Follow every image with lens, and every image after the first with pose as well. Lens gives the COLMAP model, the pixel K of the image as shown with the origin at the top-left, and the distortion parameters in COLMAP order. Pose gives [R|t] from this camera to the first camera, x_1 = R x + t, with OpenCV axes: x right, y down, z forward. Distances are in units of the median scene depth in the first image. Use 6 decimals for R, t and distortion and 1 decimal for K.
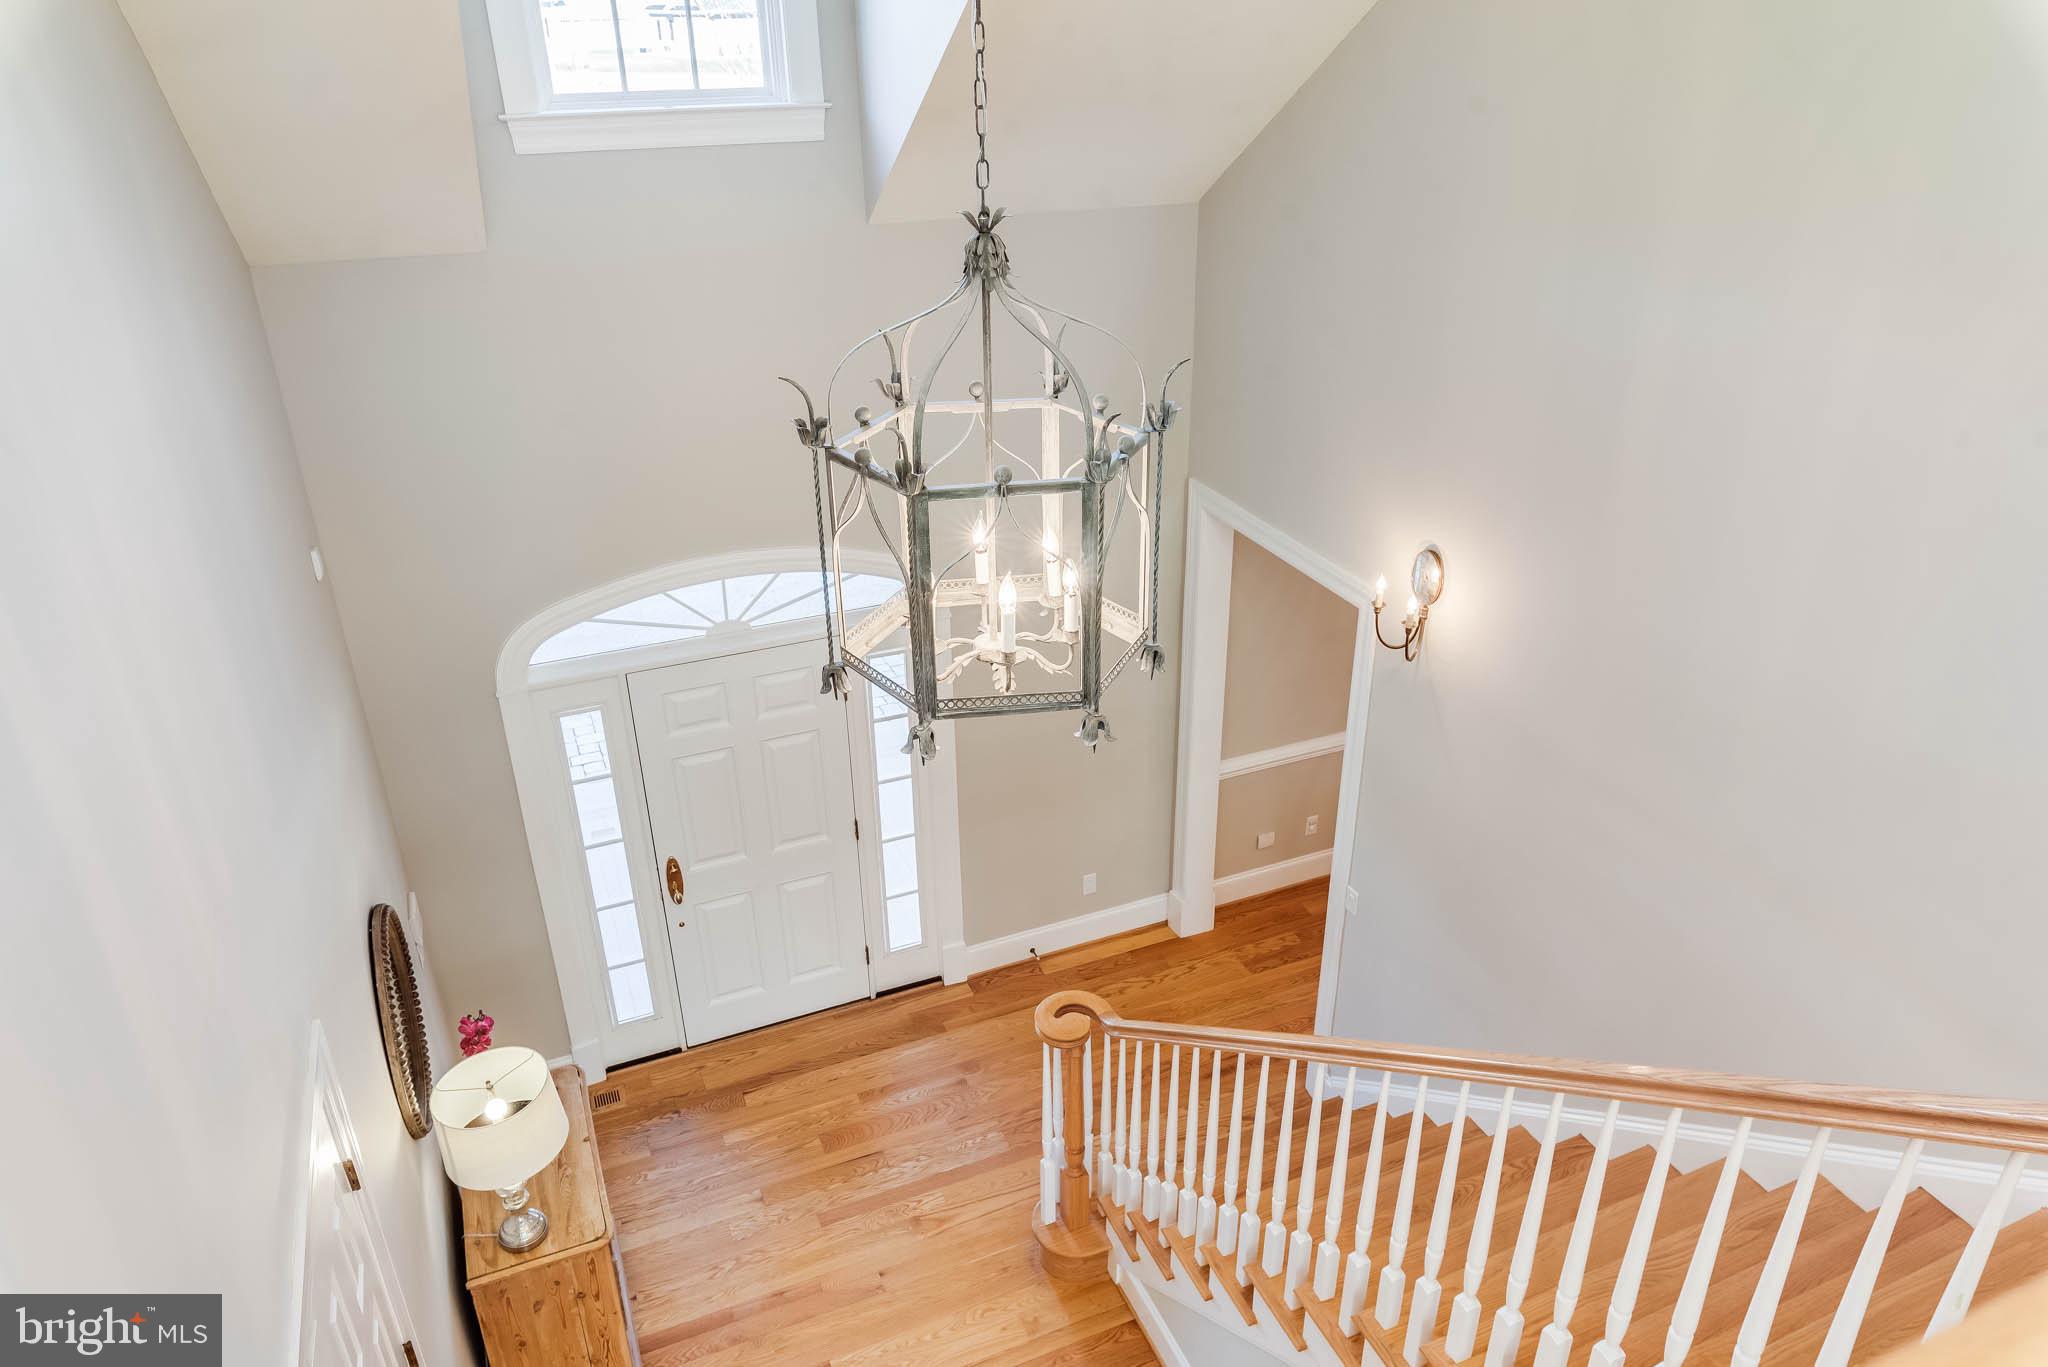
lens RADIAL K [[1384.4, 0, 1034.9], [0, 1384.4, 679.3], [0, 0, 1]] dist [-0.003686, -0.001931]
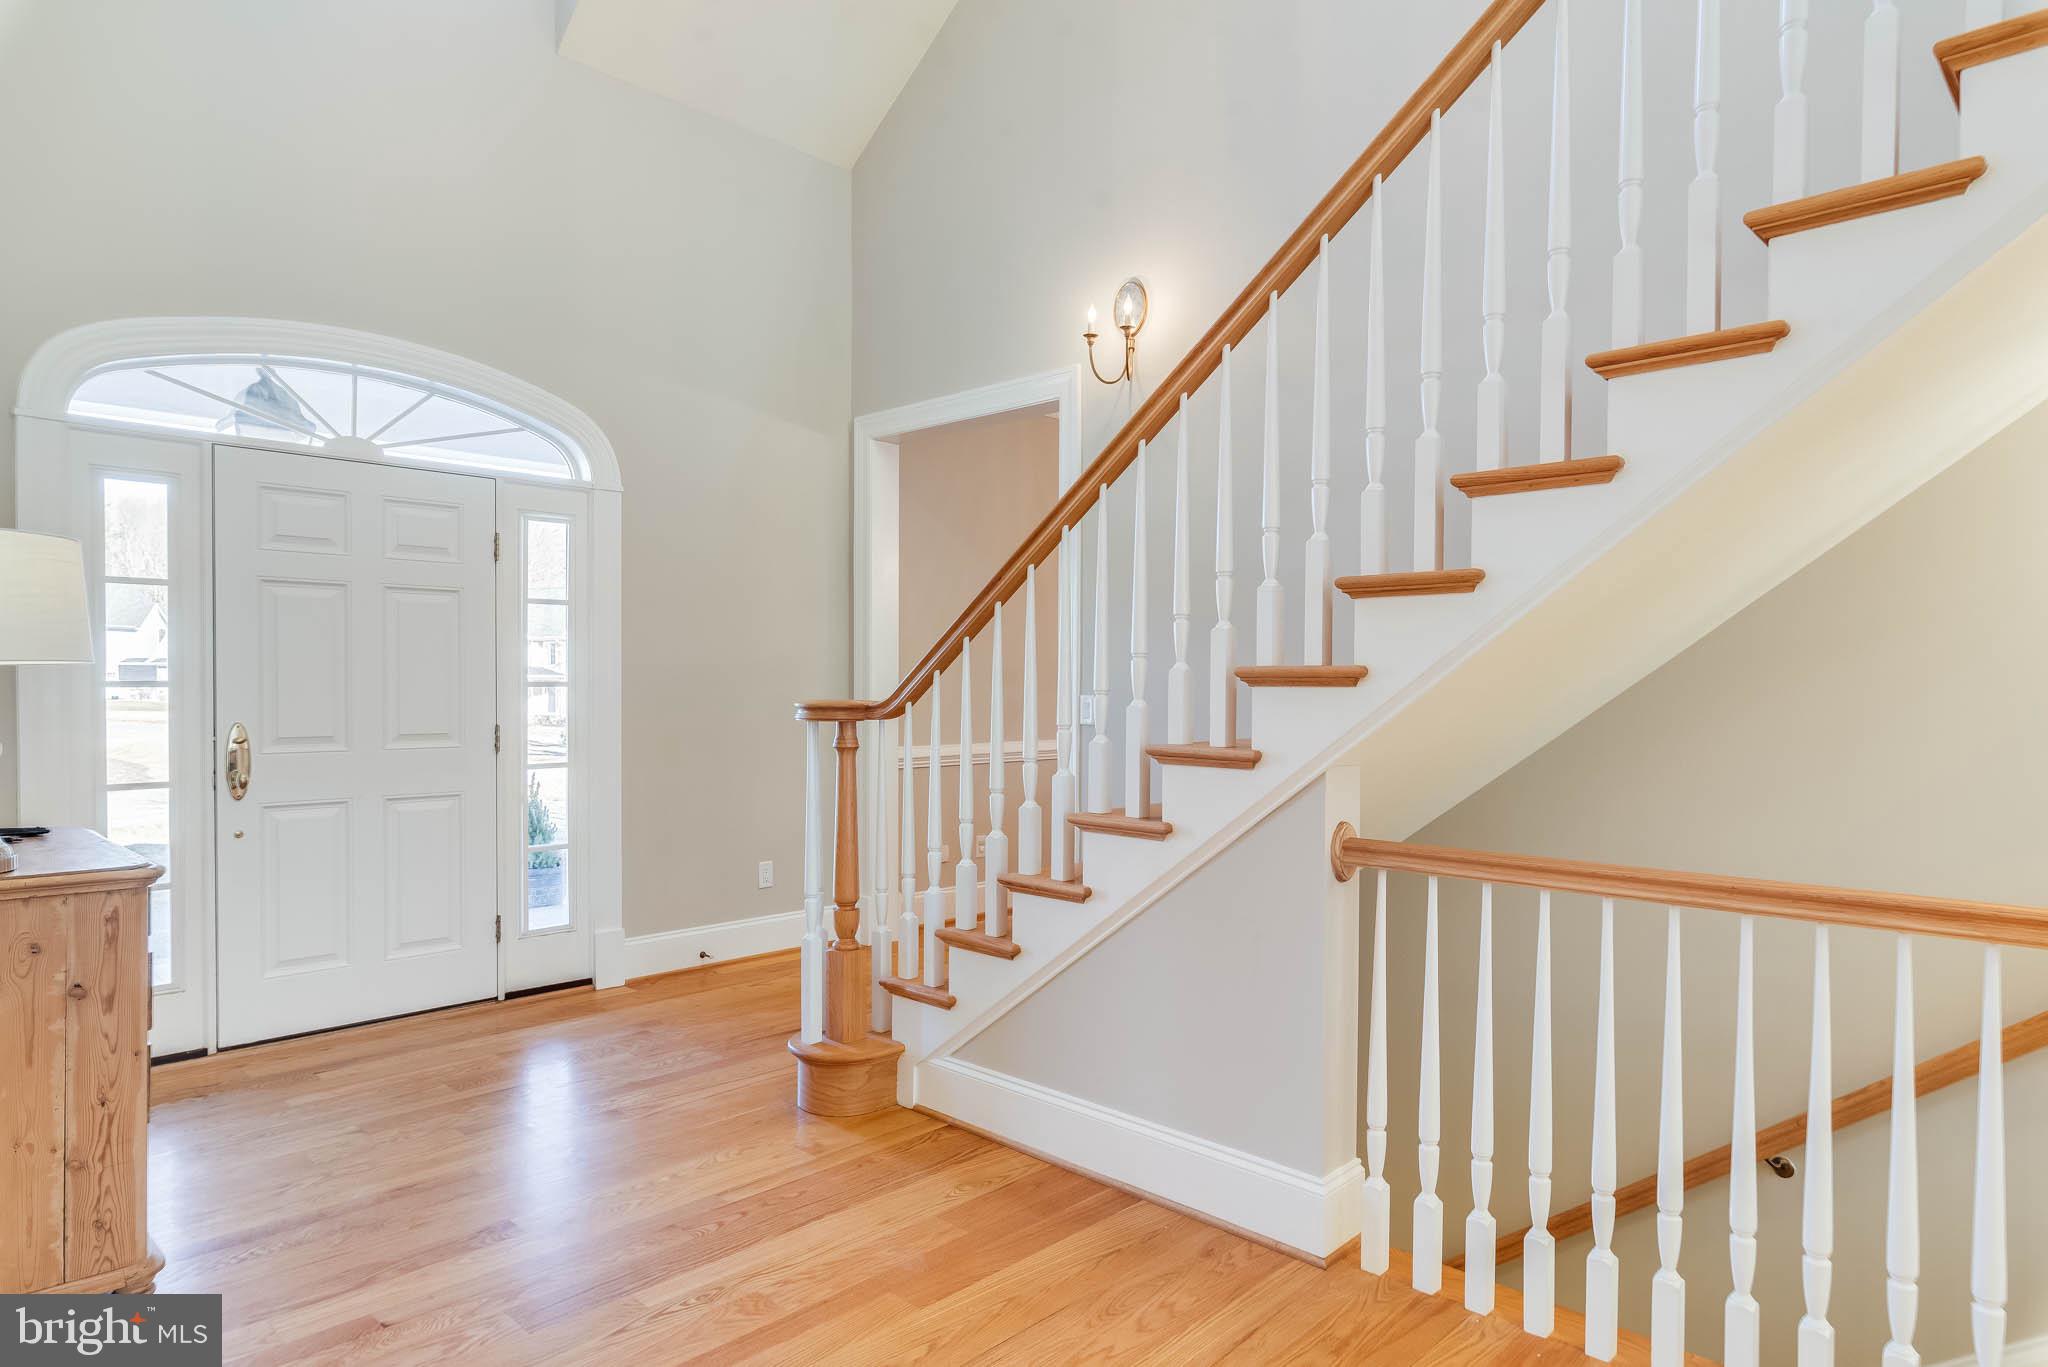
lens RADIAL K [[1217.2, 0, 1046.5], [0, 1217.2, 670.9], [0, 0, 1]] dist [-0.000967, 0.000789]
pose [[0.919593, 0.008329, 0.392784, -0.123658], [0.169691, 0.893287, -0.416225, 0.469399], [-0.354335, 0.449409, 0.820047, 0.301156]]
